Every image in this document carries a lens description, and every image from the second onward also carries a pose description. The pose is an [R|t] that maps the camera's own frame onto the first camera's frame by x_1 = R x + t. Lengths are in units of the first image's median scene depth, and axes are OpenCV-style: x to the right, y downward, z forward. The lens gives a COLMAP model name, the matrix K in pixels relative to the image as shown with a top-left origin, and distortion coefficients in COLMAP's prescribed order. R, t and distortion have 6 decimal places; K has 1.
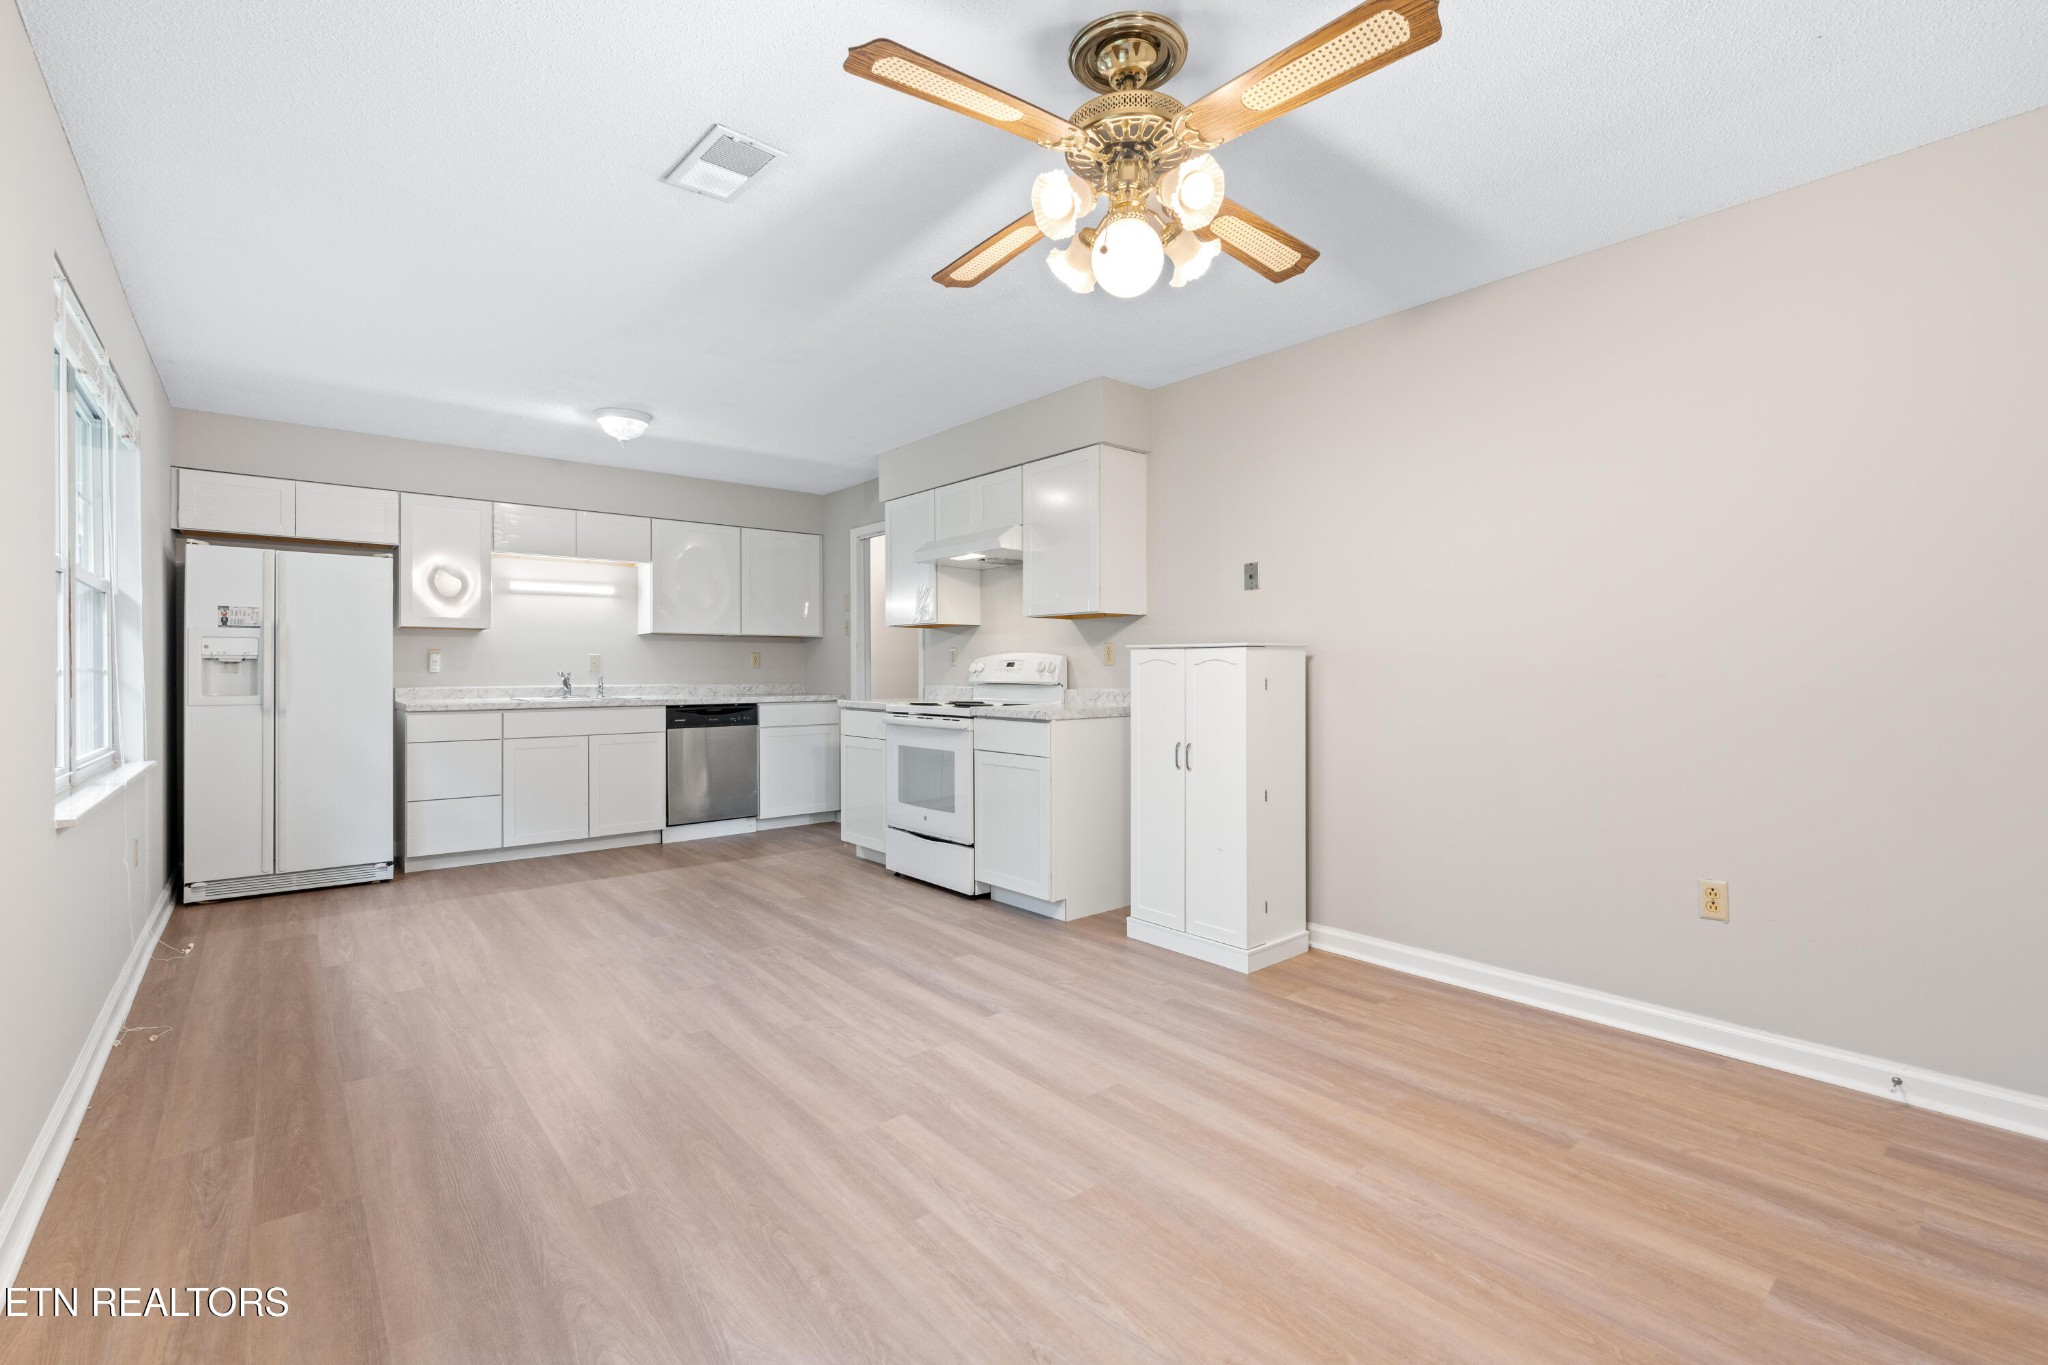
lens RADIAL K [[898.7, 0, 1025.8], [0, 898.7, 675.1], [0, 0, 1]] dist [-0.003219, 0.000016]
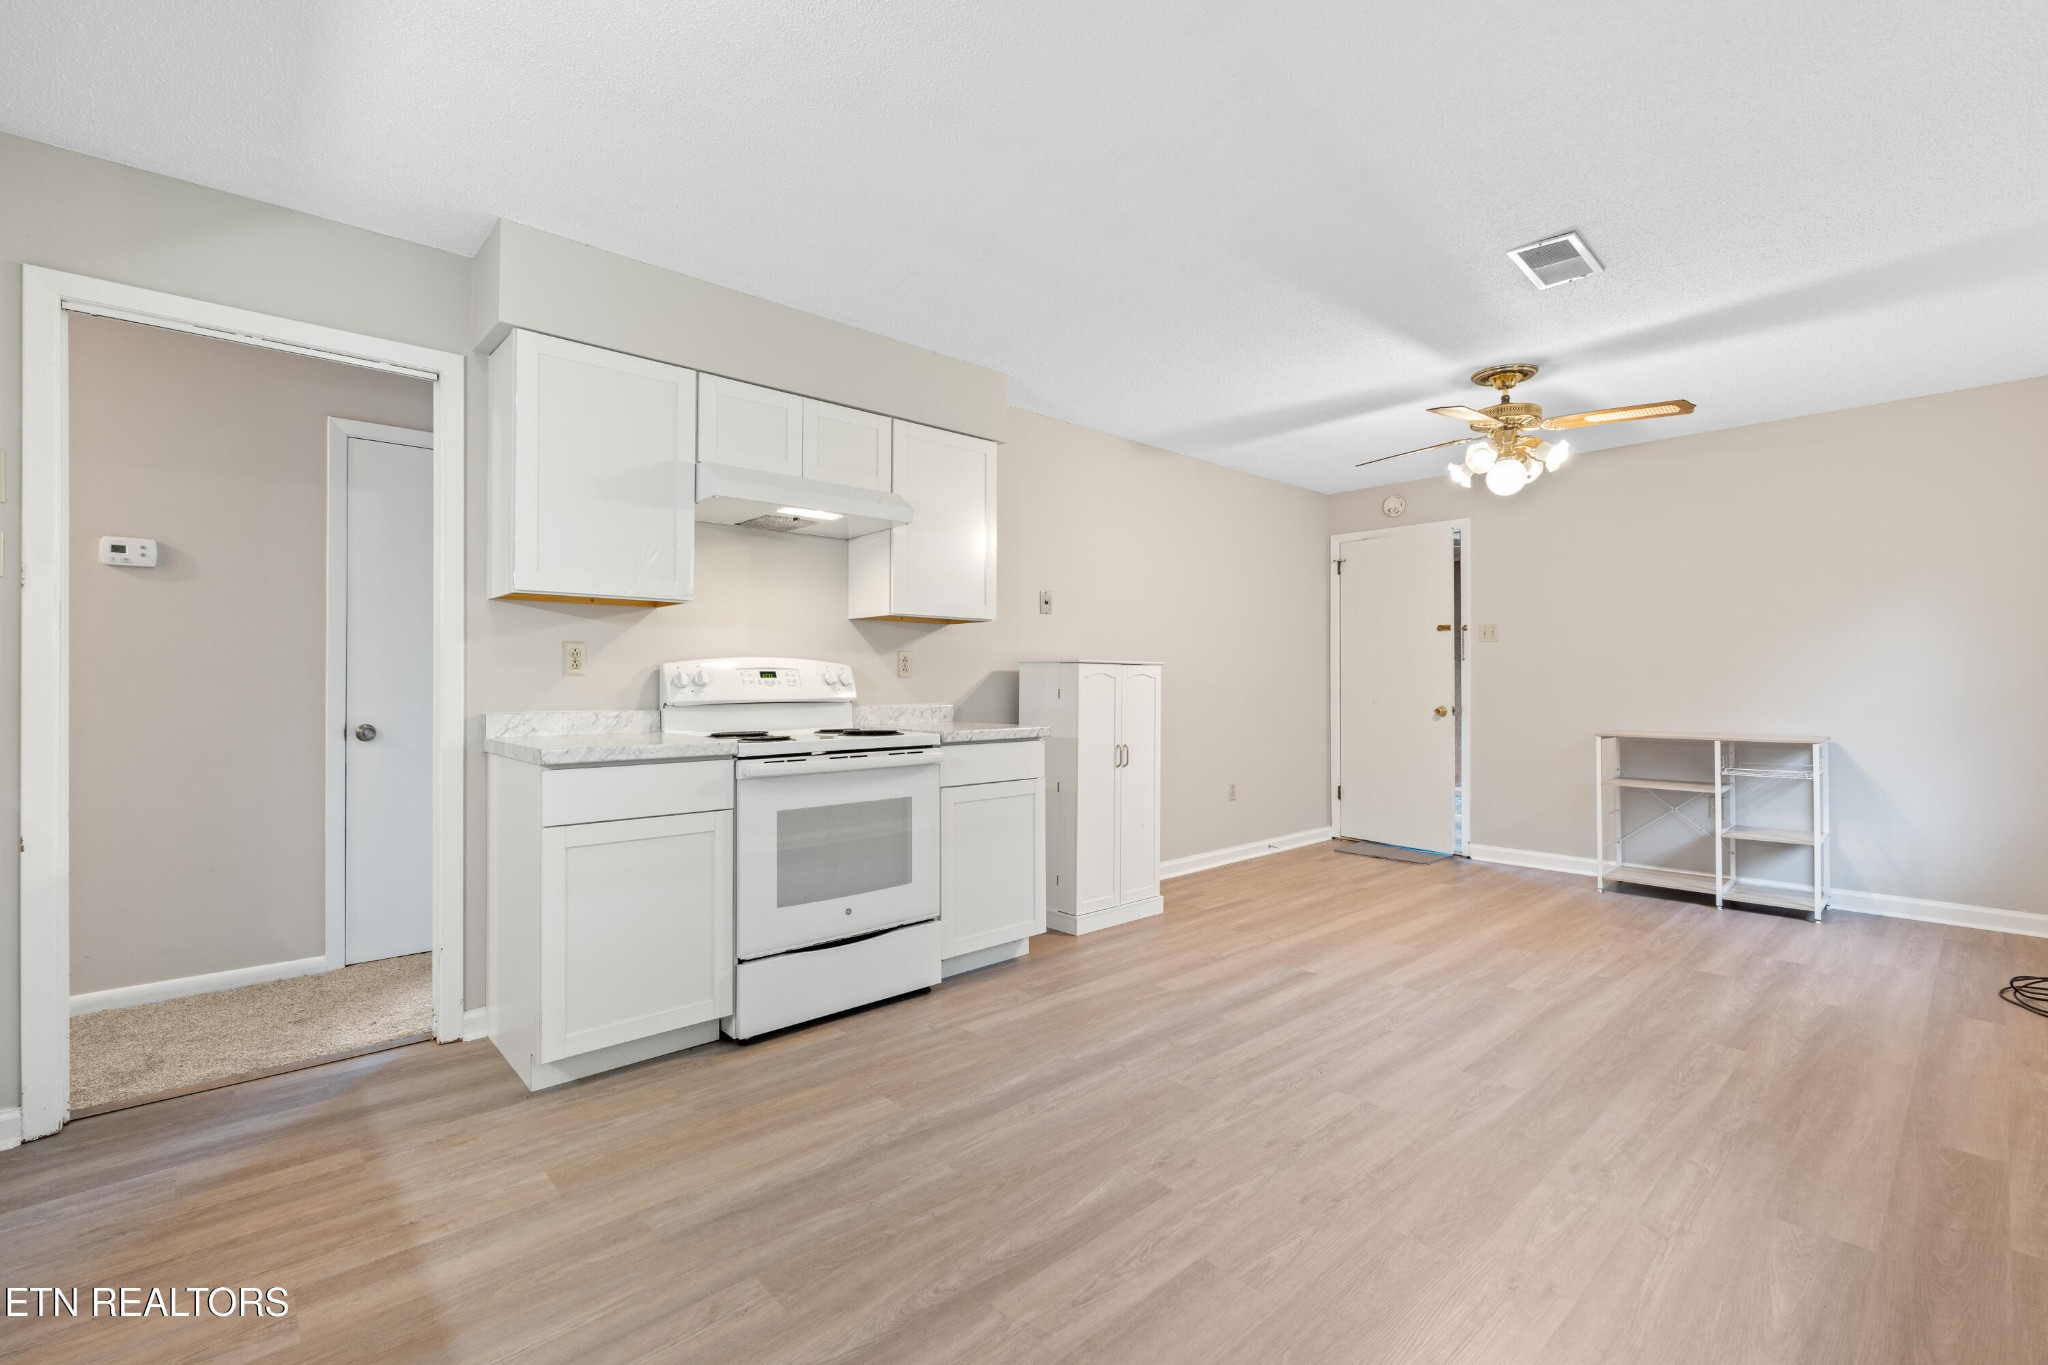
lens RADIAL K [[898.7, 0, 1025.8], [0, 898.7, 675.1], [0, 0, 1]] dist [-0.003219, 0.000016]
pose [[-0.044990, 0.008932, 0.998948, -1.200345], [0.005063, 0.999949, -0.008713, -0.007383], [-0.998975, 0.004665, -0.045032, 1.414466]]
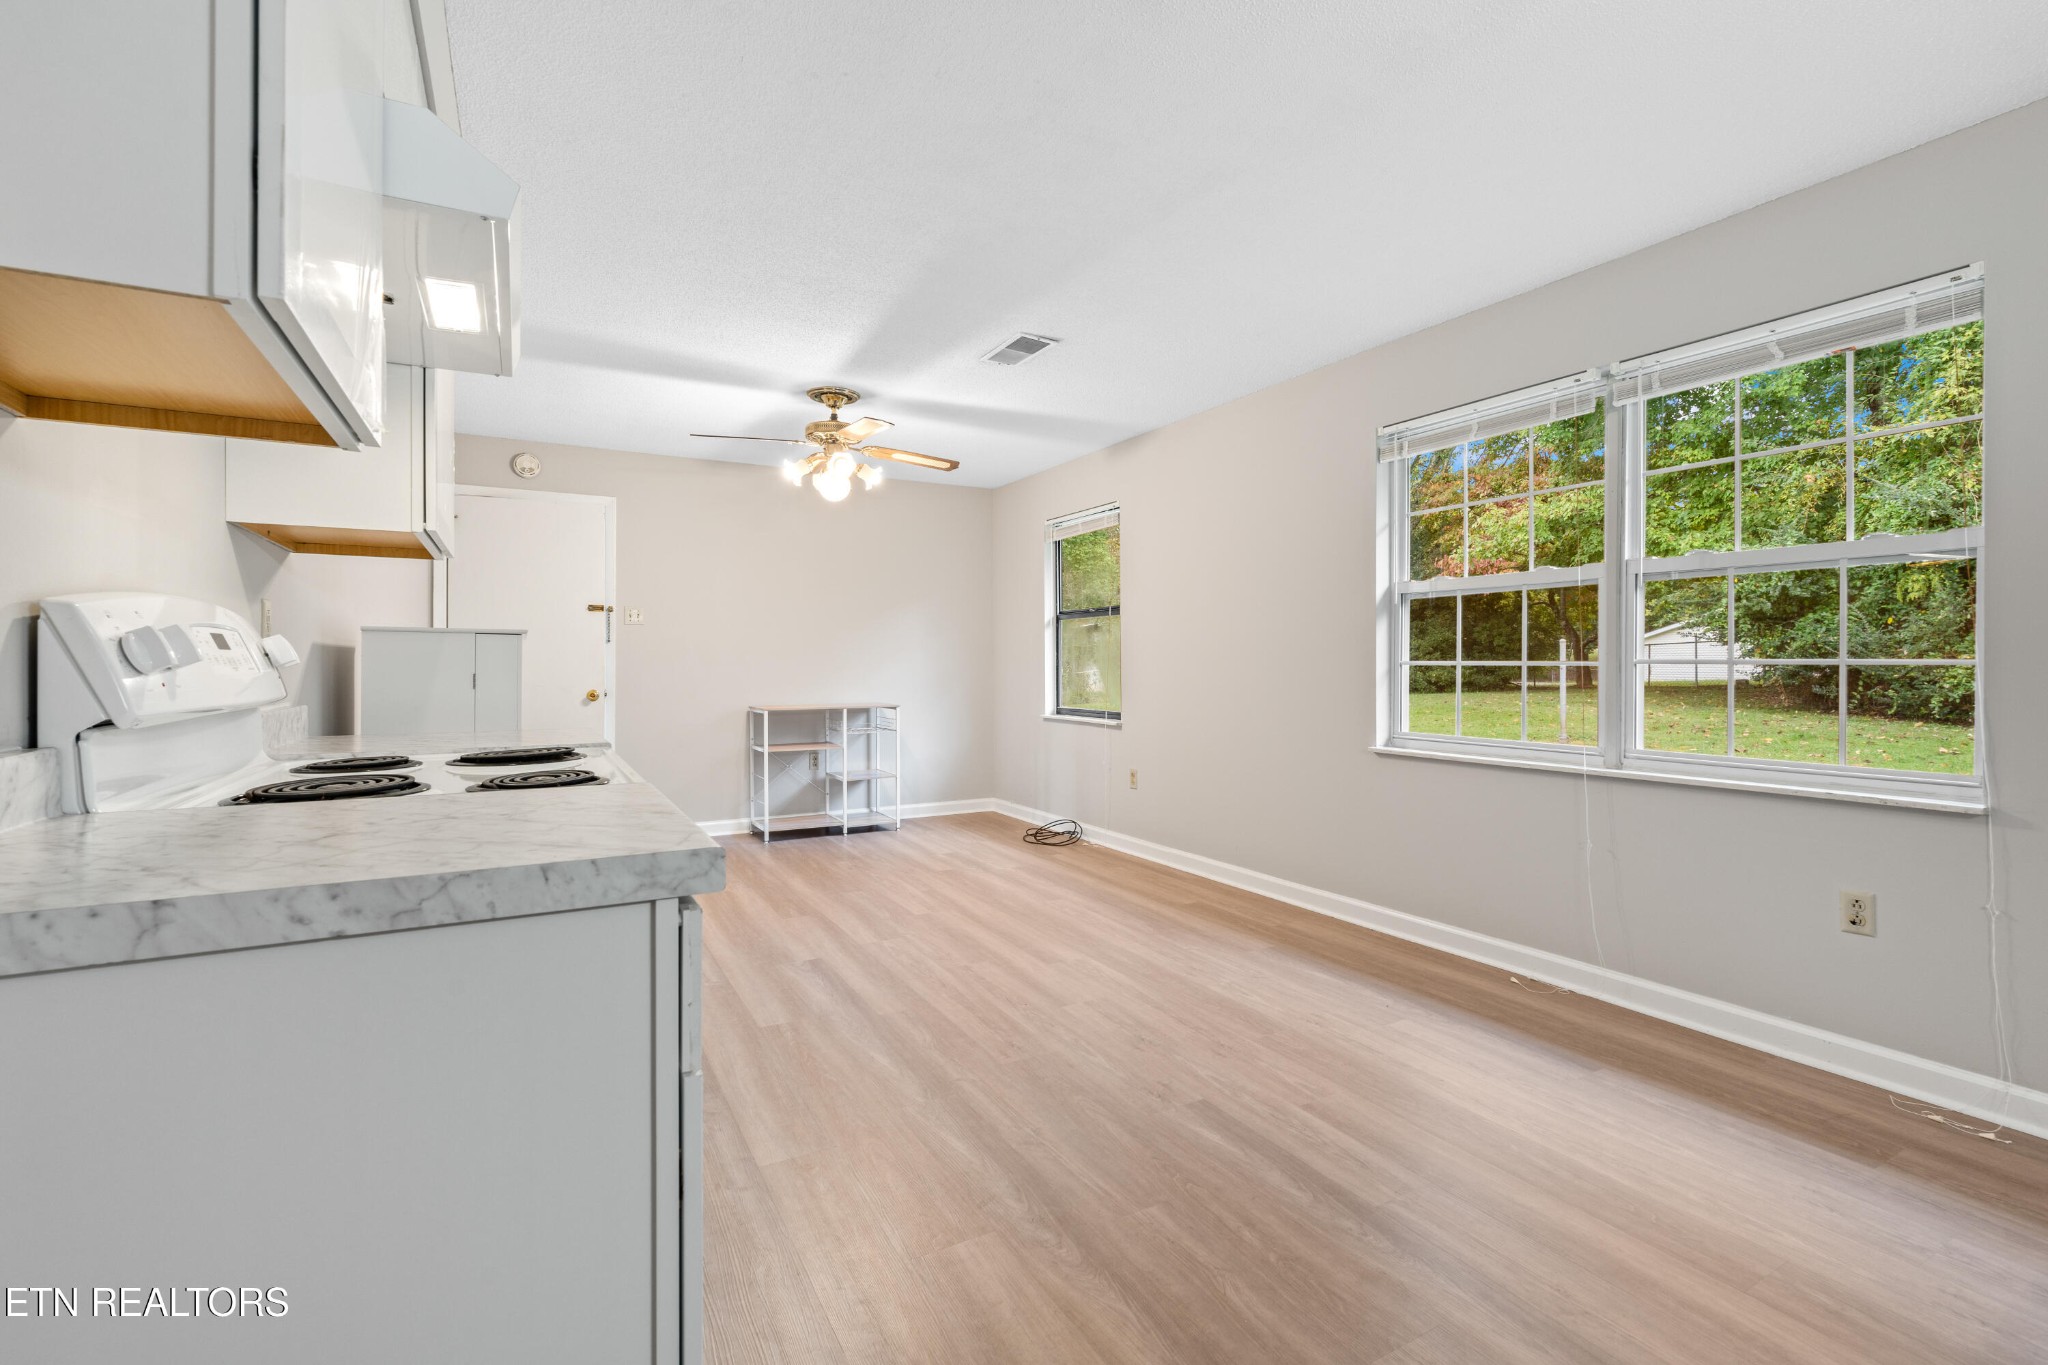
lens RADIAL K [[898.7, 0, 1025.8], [0, 898.7, 675.1], [0, 0, 1]] dist [-0.003219, 0.000016]
pose [[-0.981757, 0.000459, 0.190139, -0.526459], [0.003329, 0.999885, 0.014775, -0.008697], [-0.190111, 0.015139, -0.981646, 2.068882]]
